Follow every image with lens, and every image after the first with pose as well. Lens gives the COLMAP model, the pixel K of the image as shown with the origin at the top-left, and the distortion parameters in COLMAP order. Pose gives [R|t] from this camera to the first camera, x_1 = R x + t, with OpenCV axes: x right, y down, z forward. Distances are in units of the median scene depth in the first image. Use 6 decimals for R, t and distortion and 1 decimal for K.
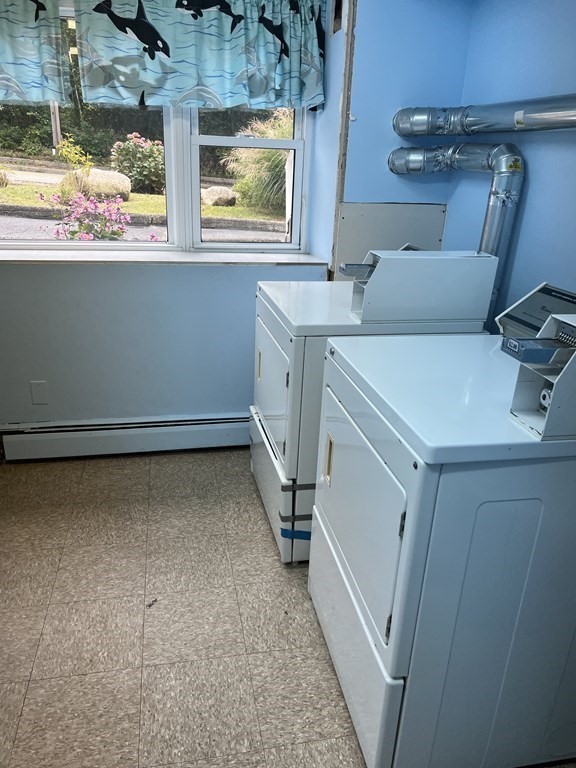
lens RADIAL K [[576.7, 0, 286.1], [0, 576.7, 390.4], [0, 0, 1]] dist [0.049234, -0.053869]
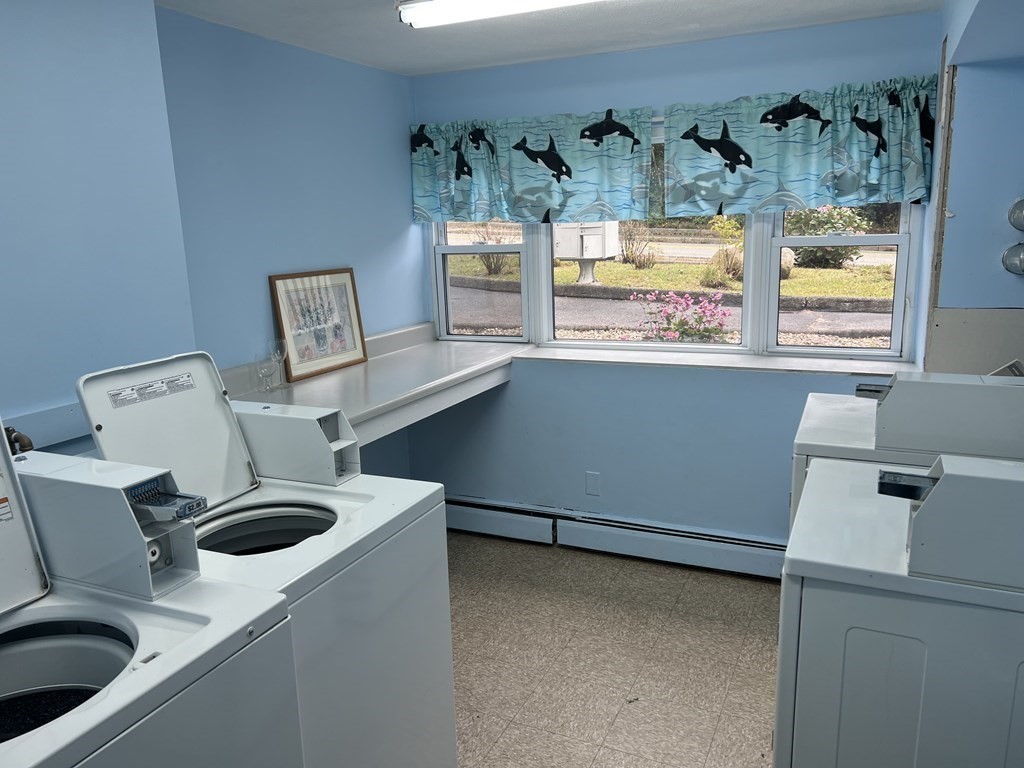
lens RADIAL K [[768.9, 0, 519.4], [0, 768.9, 388.0], [0, 0, 1]] dist [0.049234, -0.053869]
pose [[0.810746, 0.064699, -0.581812, 0.276000], [-0.157963, 0.981185, -0.111009, 0.010108], [0.563683, 0.181905, 0.805712, -0.229018]]
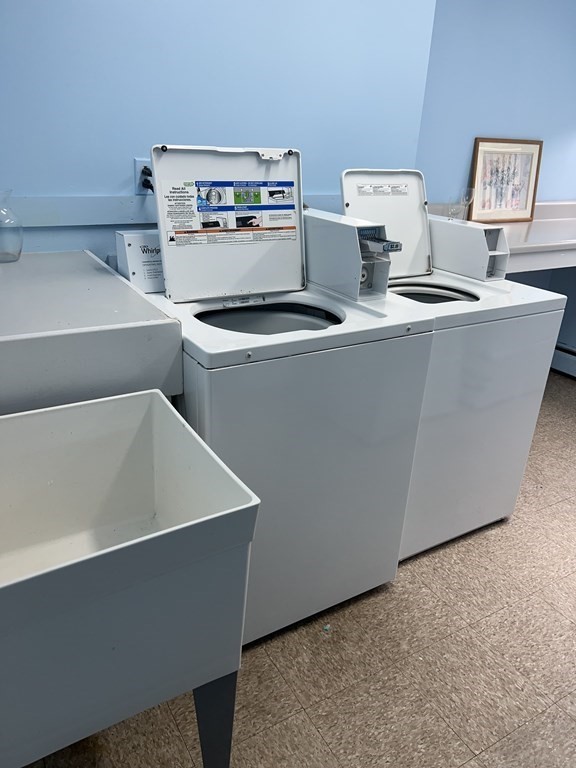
lens RADIAL K [[576.7, 0, 286.1], [0, 576.7, 390.4], [0, 0, 1]] dist [0.049234, -0.053869]
pose [[0.337849, 0.361025, -0.869206, 0.341165], [-0.372751, 0.899320, 0.228650, 0.099728], [0.864242, 0.246748, 0.438407, -0.243404]]
